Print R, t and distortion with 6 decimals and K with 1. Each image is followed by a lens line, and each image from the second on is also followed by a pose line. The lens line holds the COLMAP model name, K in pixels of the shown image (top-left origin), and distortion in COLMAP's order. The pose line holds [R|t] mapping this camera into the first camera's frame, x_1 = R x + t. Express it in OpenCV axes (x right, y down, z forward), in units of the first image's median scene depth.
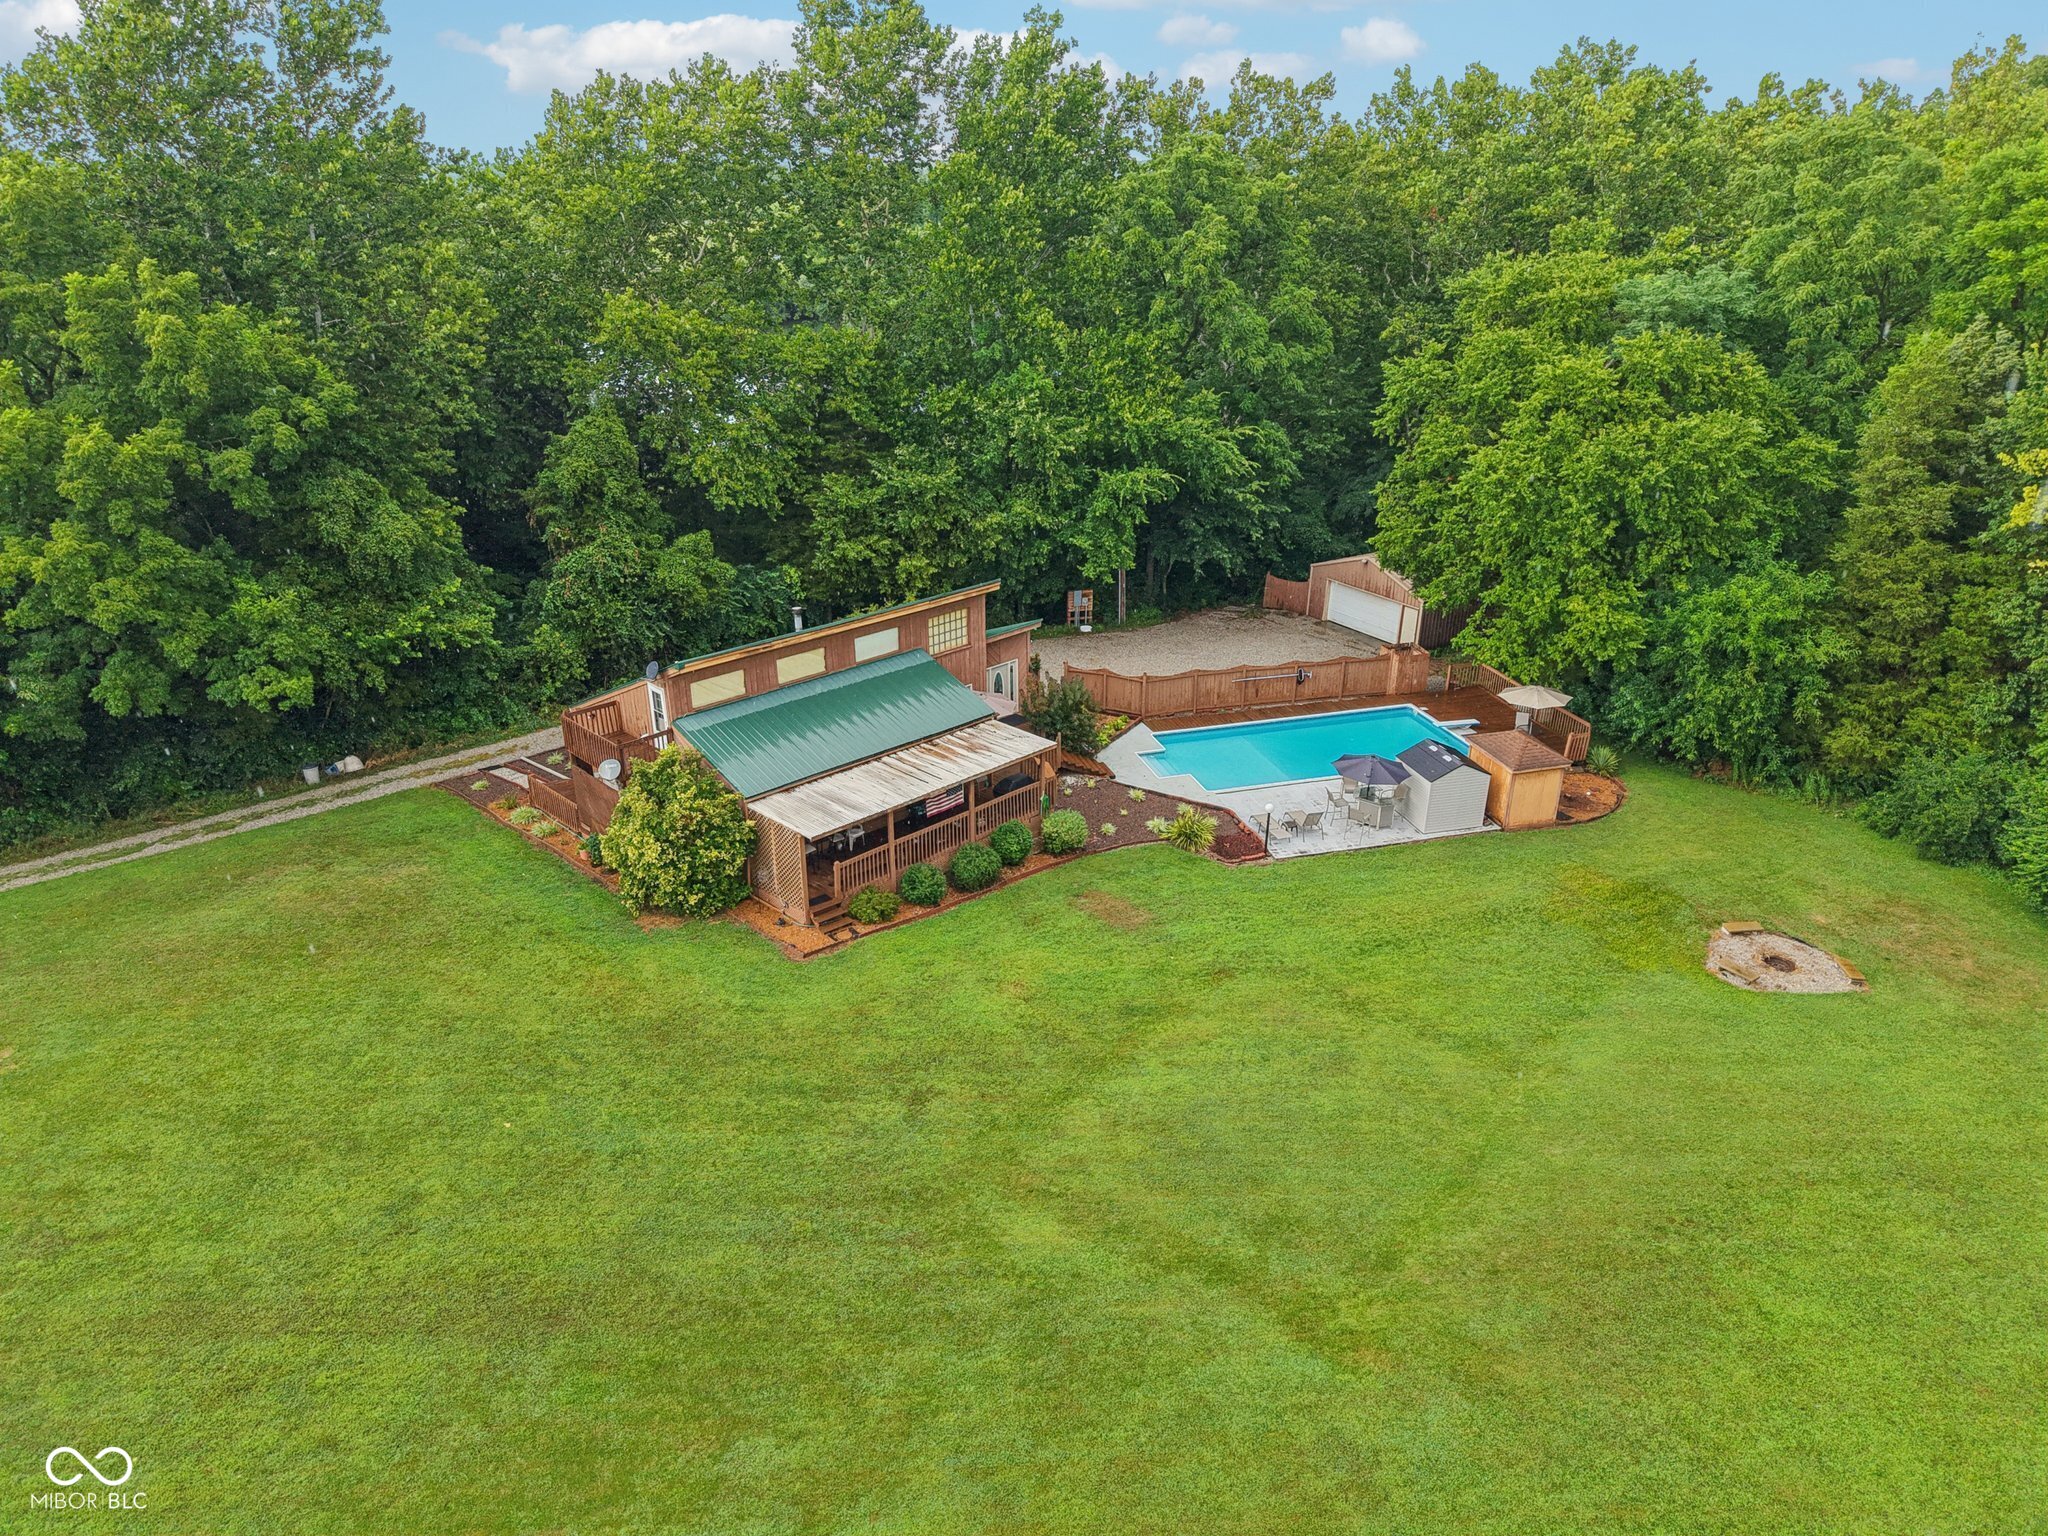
lens RADIAL K [[1349.6, 0, 1024.0], [0, 1349.6, 768.0], [0, 0, 1]] dist [0.060228, -0.049385]
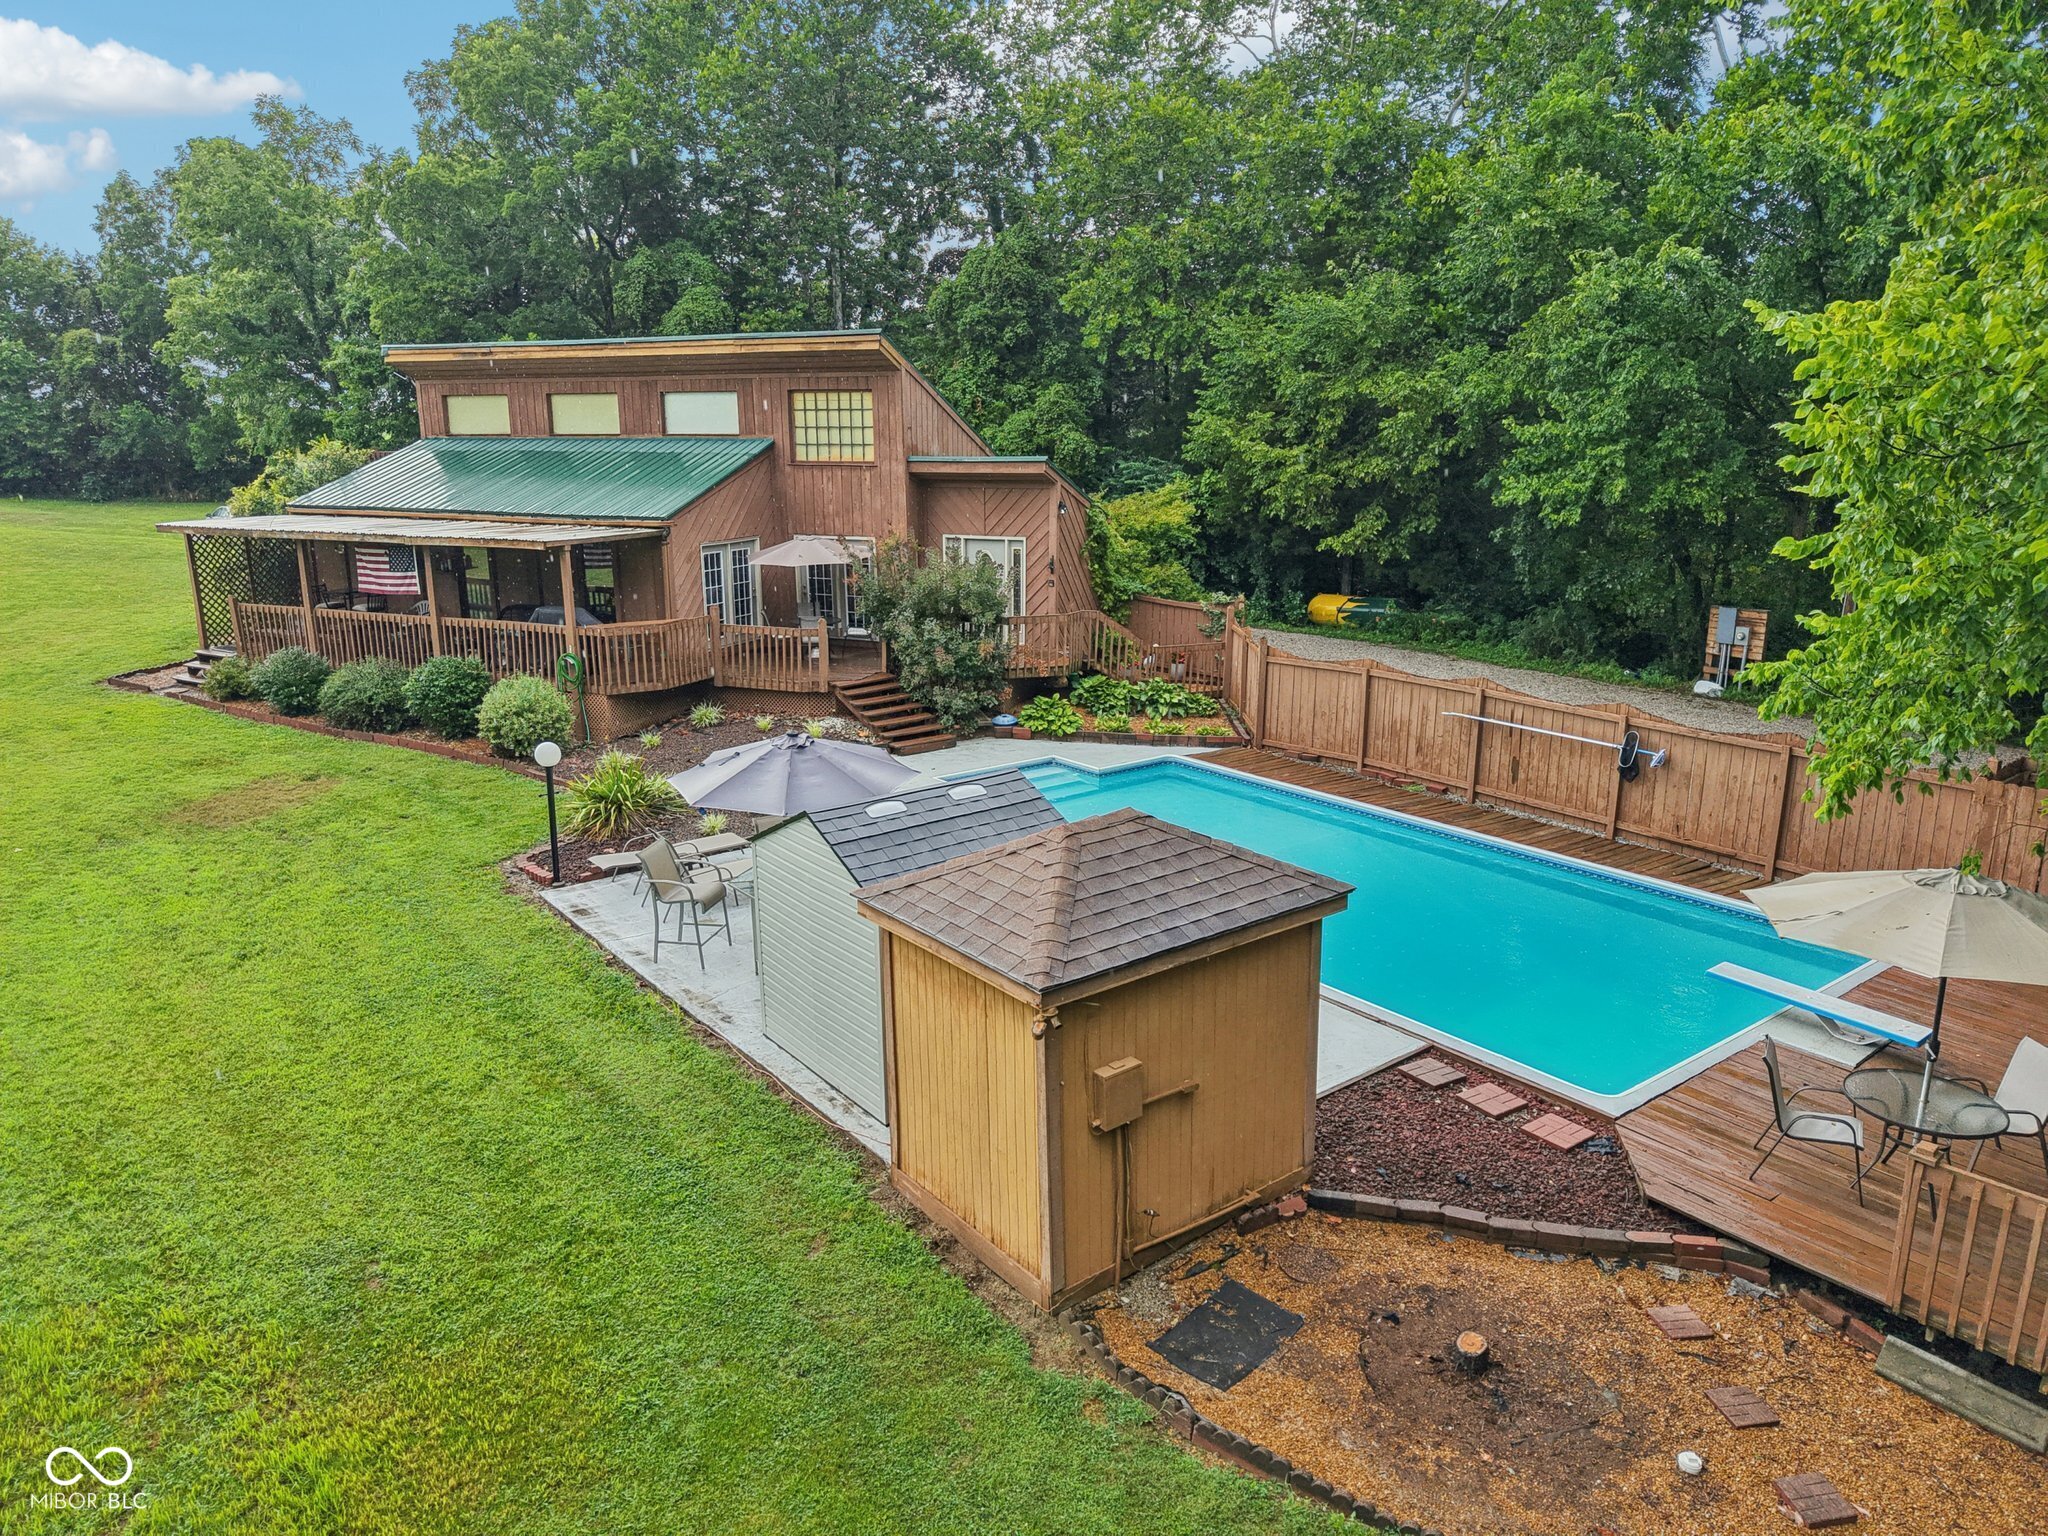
lens RADIAL K [[1349.6, 0, 1024.0], [0, 1349.6, 768.0], [0, 0, 1]] dist [0.060228, -0.049385]
pose [[0.368217, 0.224382, -0.902258, 0.525368], [-0.370826, 0.925354, 0.078790, -0.042475], [0.852587, 0.305569, 0.423937, 0.868289]]
